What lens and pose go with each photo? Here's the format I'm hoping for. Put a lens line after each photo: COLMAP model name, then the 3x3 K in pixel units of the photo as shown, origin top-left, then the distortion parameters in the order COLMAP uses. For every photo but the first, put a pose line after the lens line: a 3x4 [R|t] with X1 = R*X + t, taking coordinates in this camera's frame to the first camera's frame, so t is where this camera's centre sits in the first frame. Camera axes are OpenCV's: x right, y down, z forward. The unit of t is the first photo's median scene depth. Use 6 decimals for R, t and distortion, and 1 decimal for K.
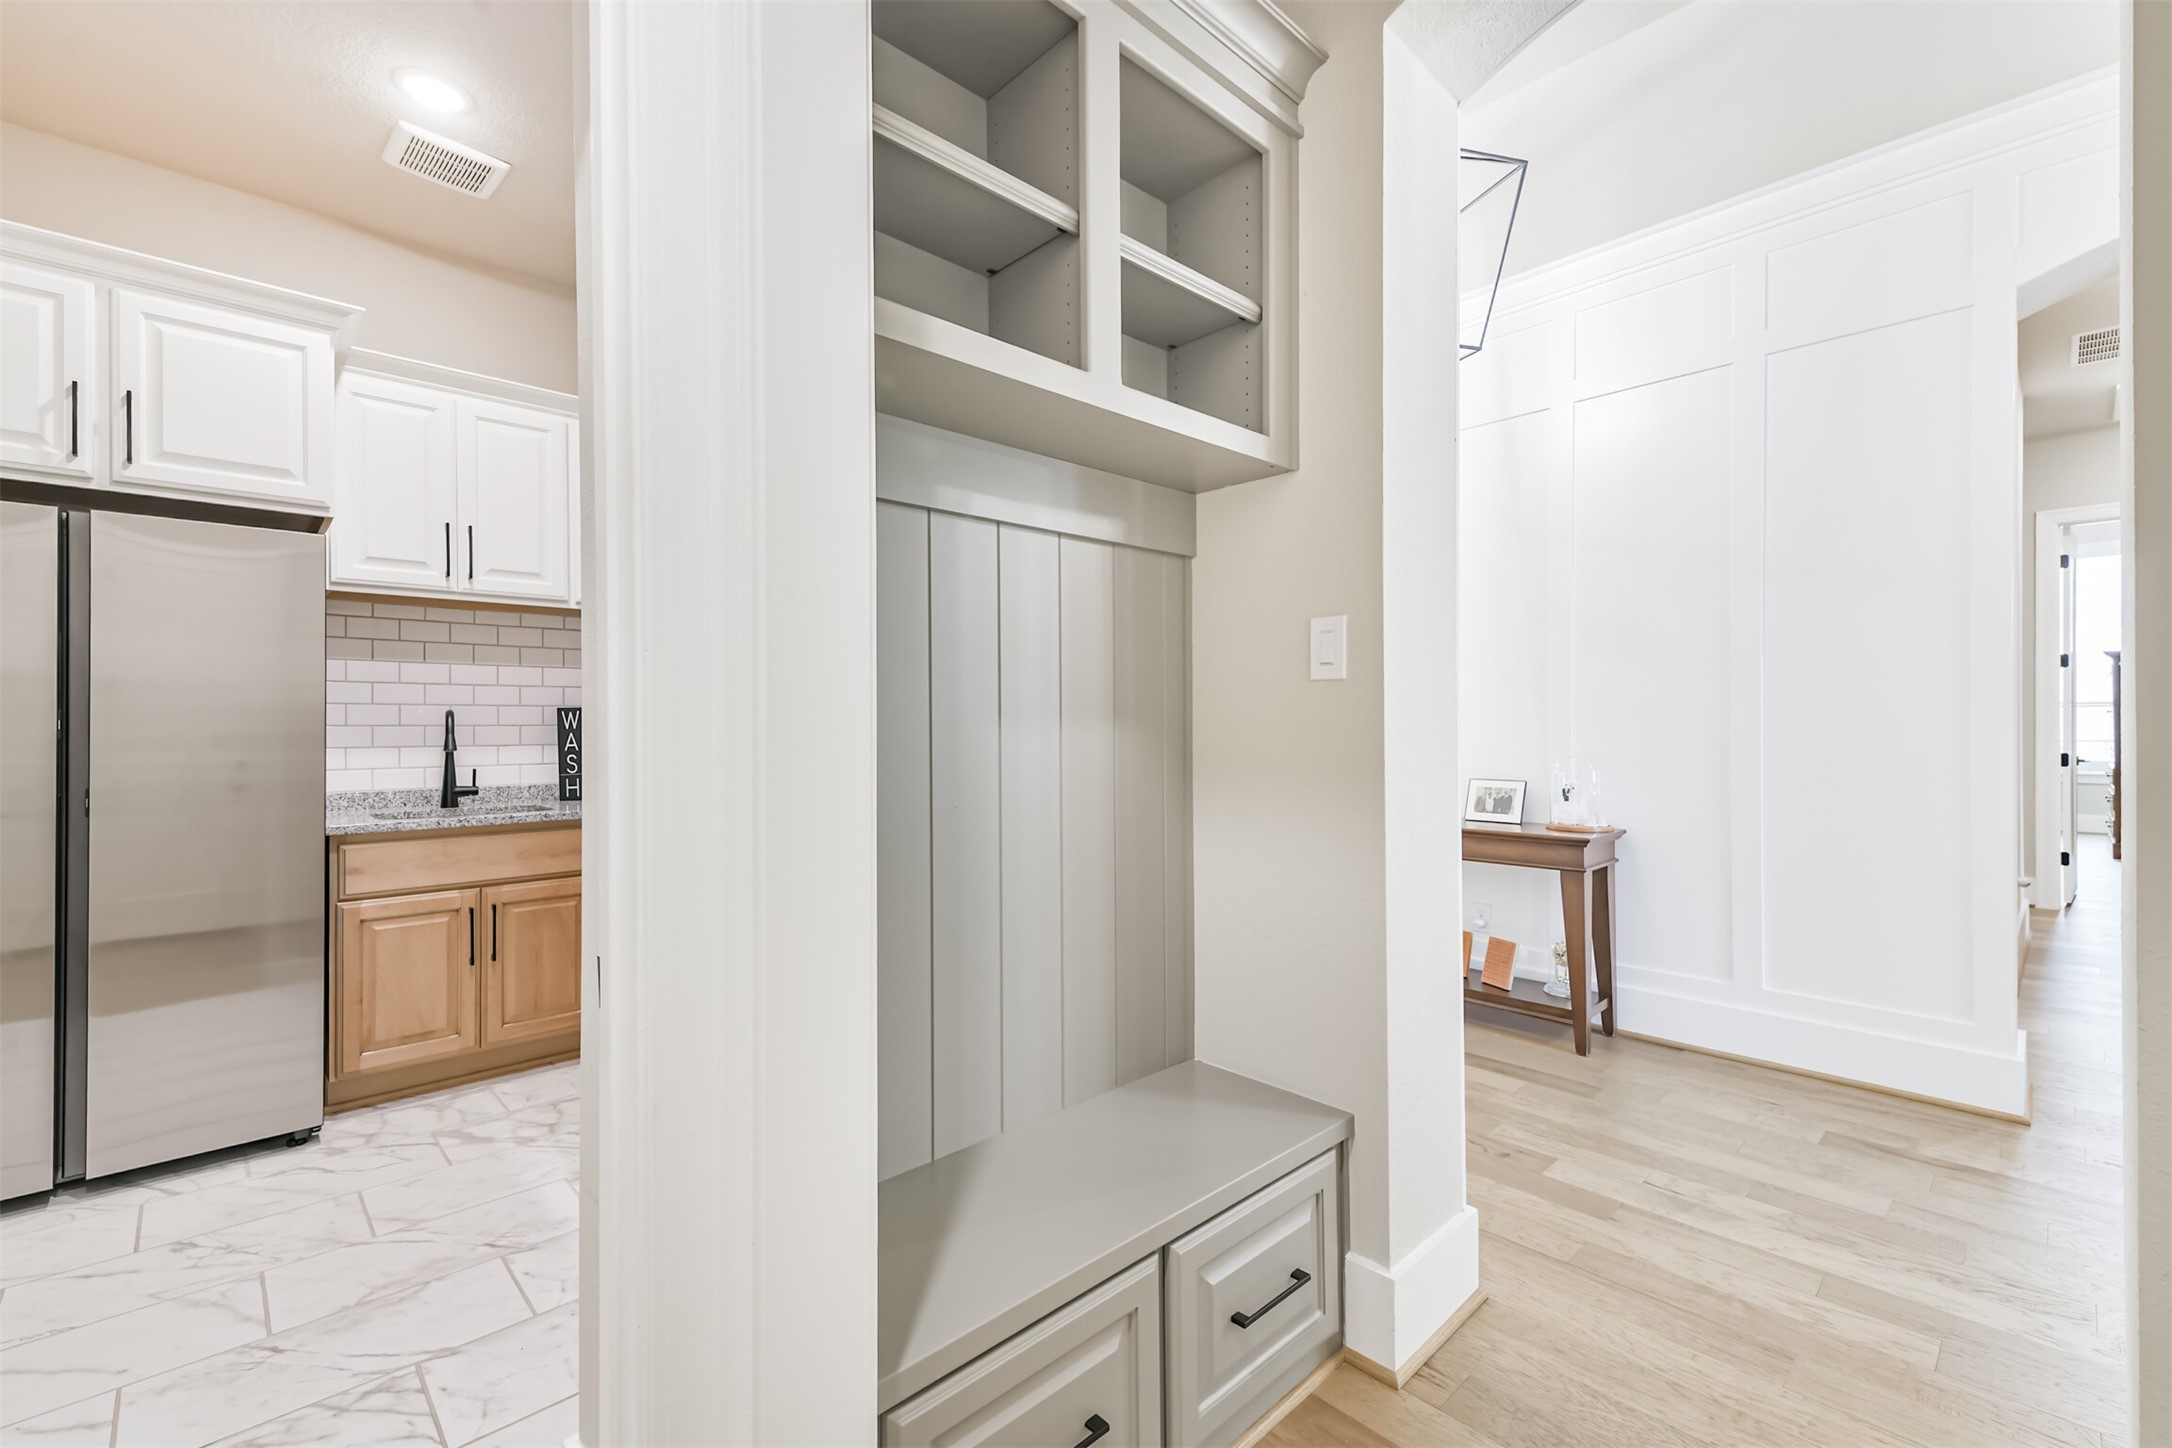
lens RADIAL K [[918.0, 0, 1084.2], [0, 918.0, 722.0], [0, 0, 1]] dist [0.023956, -0.007723]
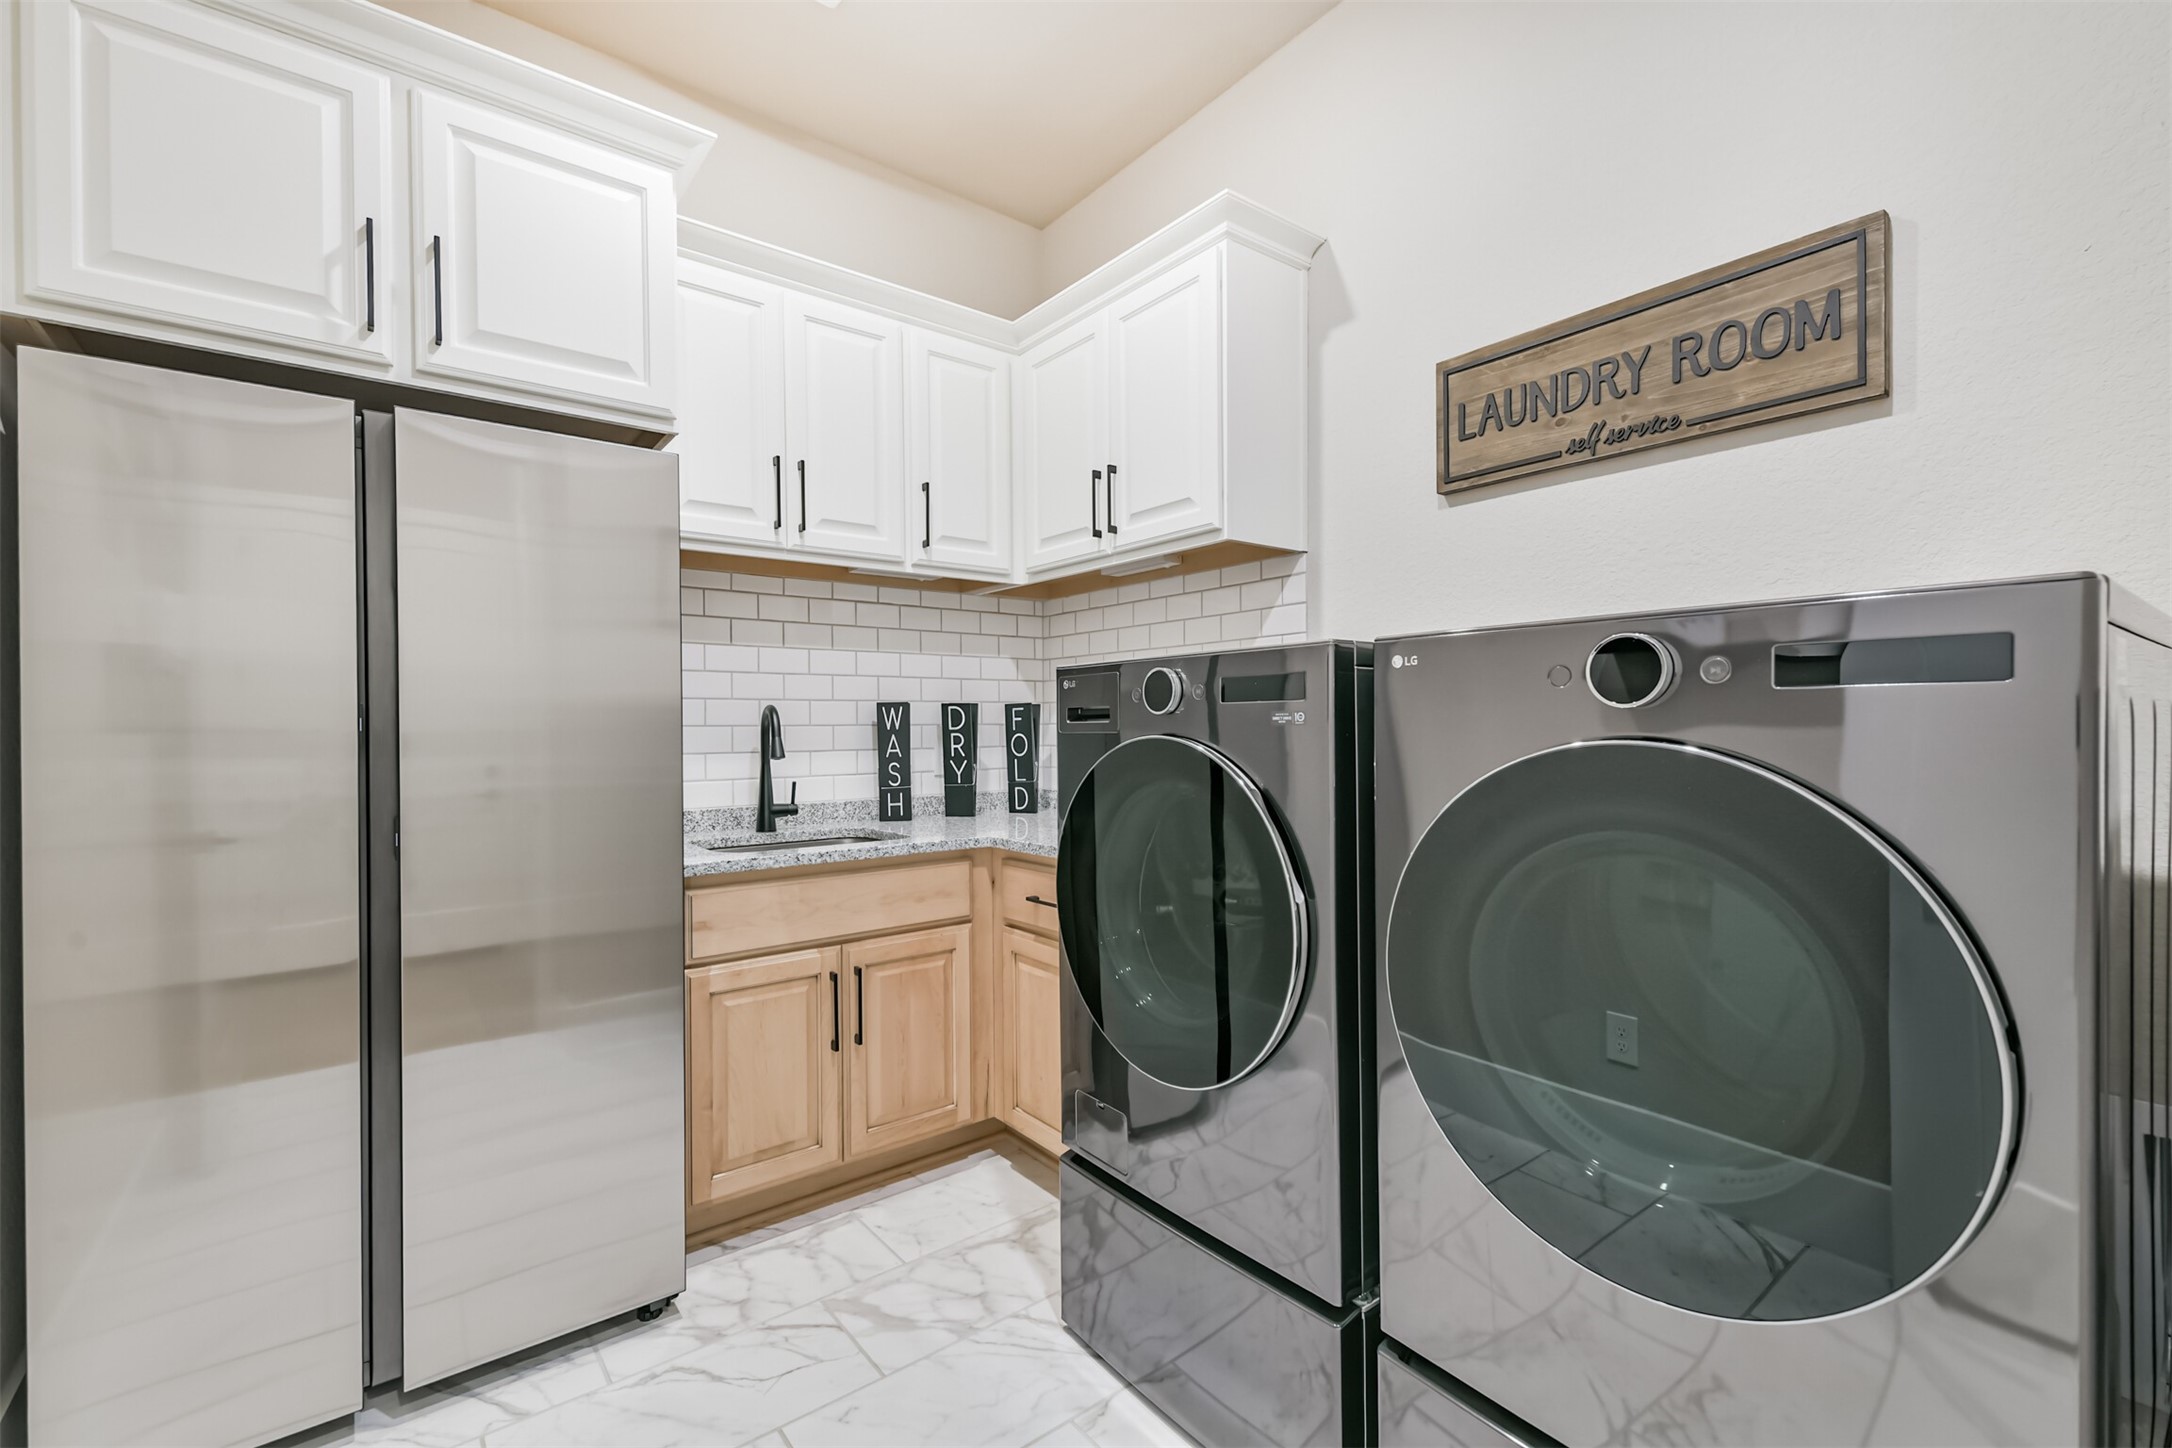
lens RADIAL K [[928.7, 0, 1090.9], [0, 928.7, 731.6], [0, 0, 1]] dist [0.021026, -0.009737]
pose [[0.995837, -0.004794, -0.091026, -0.407185], [0.005688, 0.999938, 0.009567, 0.003541], [0.090975, -0.010045, 0.995803, 0.298273]]
